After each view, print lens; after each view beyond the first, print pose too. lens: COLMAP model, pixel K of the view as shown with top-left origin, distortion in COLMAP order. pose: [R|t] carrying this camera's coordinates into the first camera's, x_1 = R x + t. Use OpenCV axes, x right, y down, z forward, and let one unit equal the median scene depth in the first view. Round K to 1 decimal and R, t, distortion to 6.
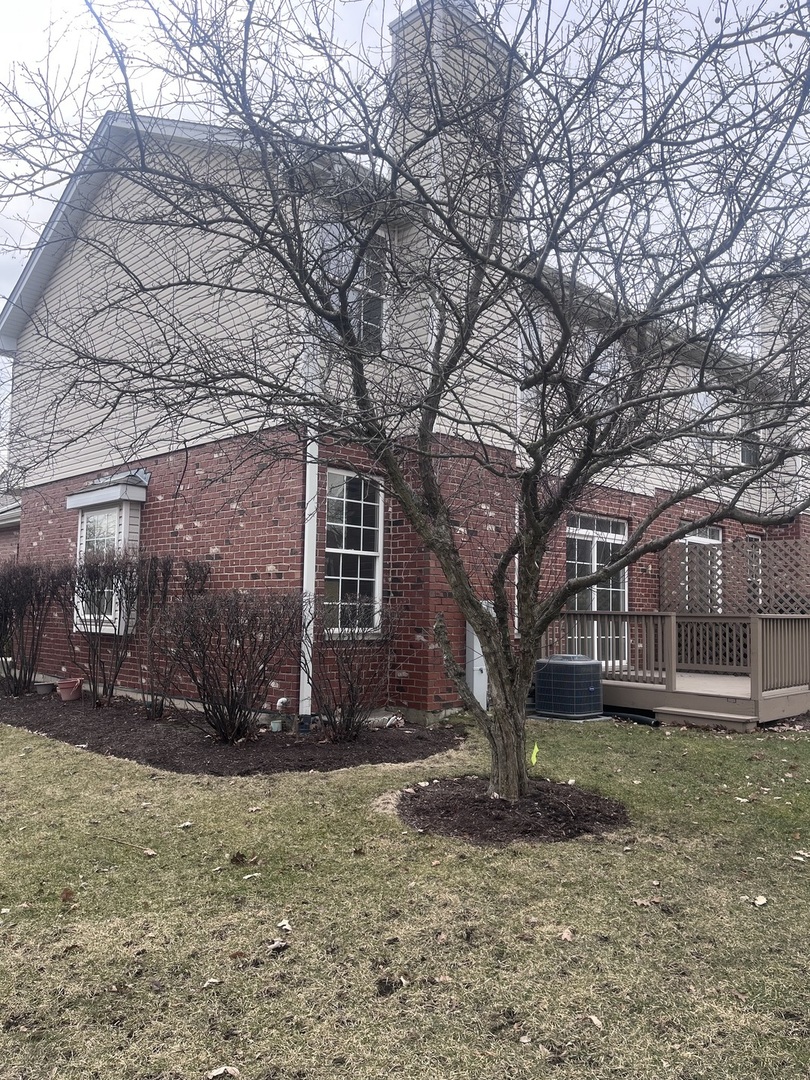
lens RADIAL K [[823.2, 0, 382.7], [0, 823.2, 540.7], [0, 0, 1]] dist [0.035847, -0.007504]
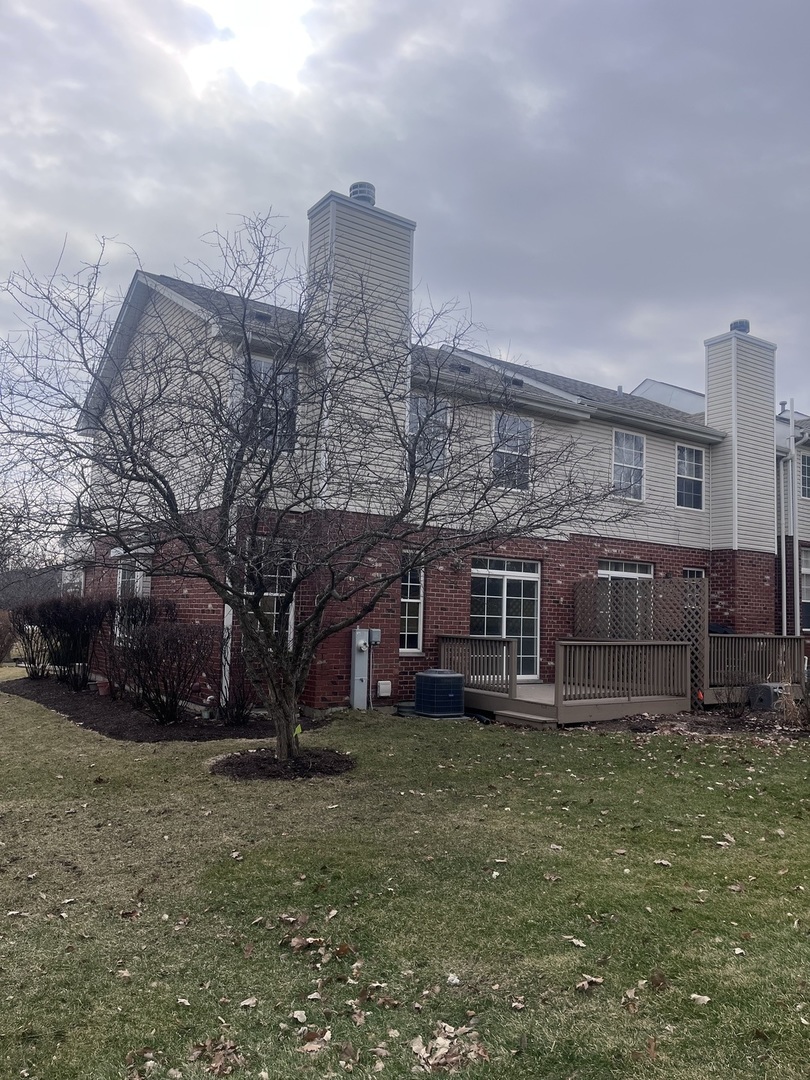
lens RADIAL K [[823.2, 0, 382.7], [0, 823.2, 540.7], [0, 0, 1]] dist [0.035847, -0.007504]
pose [[0.983513, -0.008057, -0.180655, 0.407417], [0.006178, 0.999921, -0.010966, -0.061034], [0.180729, 0.009669, 0.983485, -0.355105]]
